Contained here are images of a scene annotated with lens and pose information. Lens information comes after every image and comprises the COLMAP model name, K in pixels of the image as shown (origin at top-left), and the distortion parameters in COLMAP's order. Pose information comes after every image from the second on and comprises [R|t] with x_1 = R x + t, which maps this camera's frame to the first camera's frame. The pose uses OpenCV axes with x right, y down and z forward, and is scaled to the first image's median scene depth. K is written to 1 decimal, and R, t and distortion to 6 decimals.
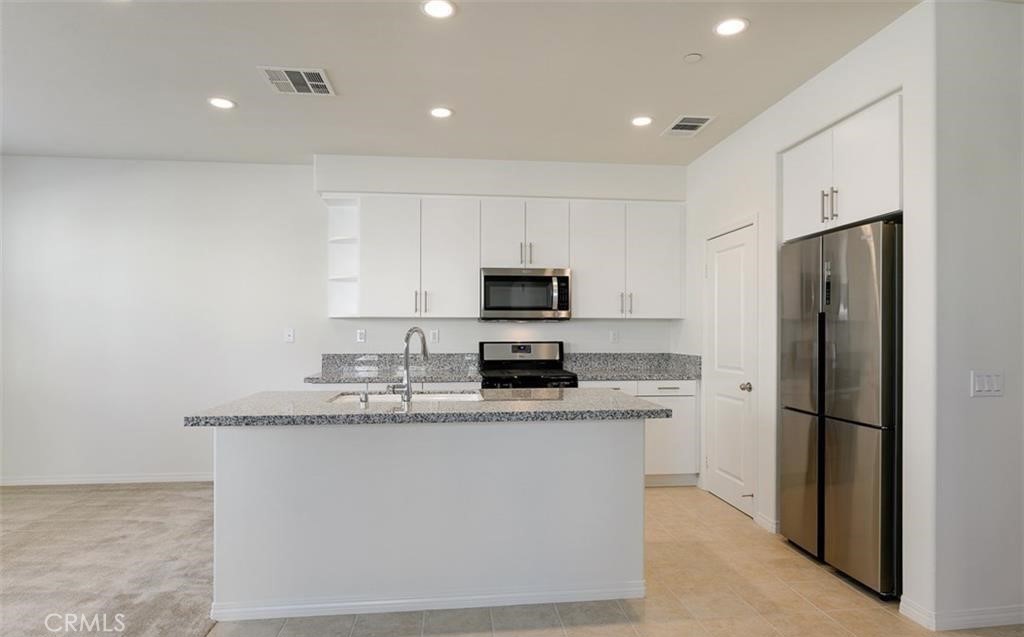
lens RADIAL K [[593.3, 0, 511.6], [0, 593.3, 326.0], [0, 0, 1]] dist [-0.009114, -0.003481]
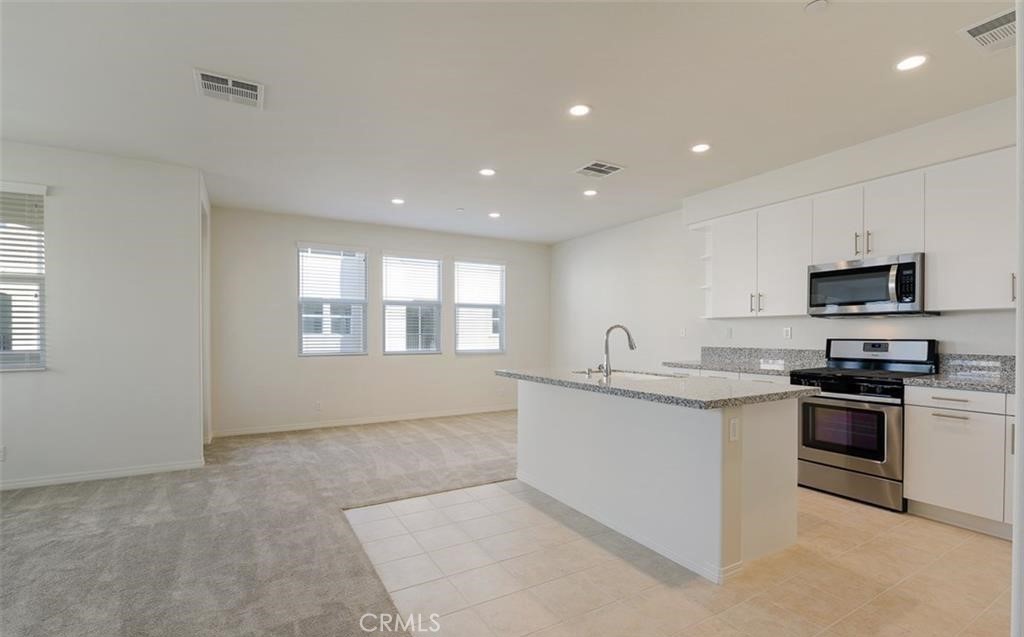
lens RADIAL K [[458.8, 0, 492.3], [0, 458.8, 331.4], [0, 0, 1]] dist [-0.001858, -0.000205]
pose [[0.378318, -0.003977, -0.925667, 0.473305], [0.010736, 0.999942, 0.000091, 0.008611], [0.925613, -0.009972, 0.378339, 0.197284]]
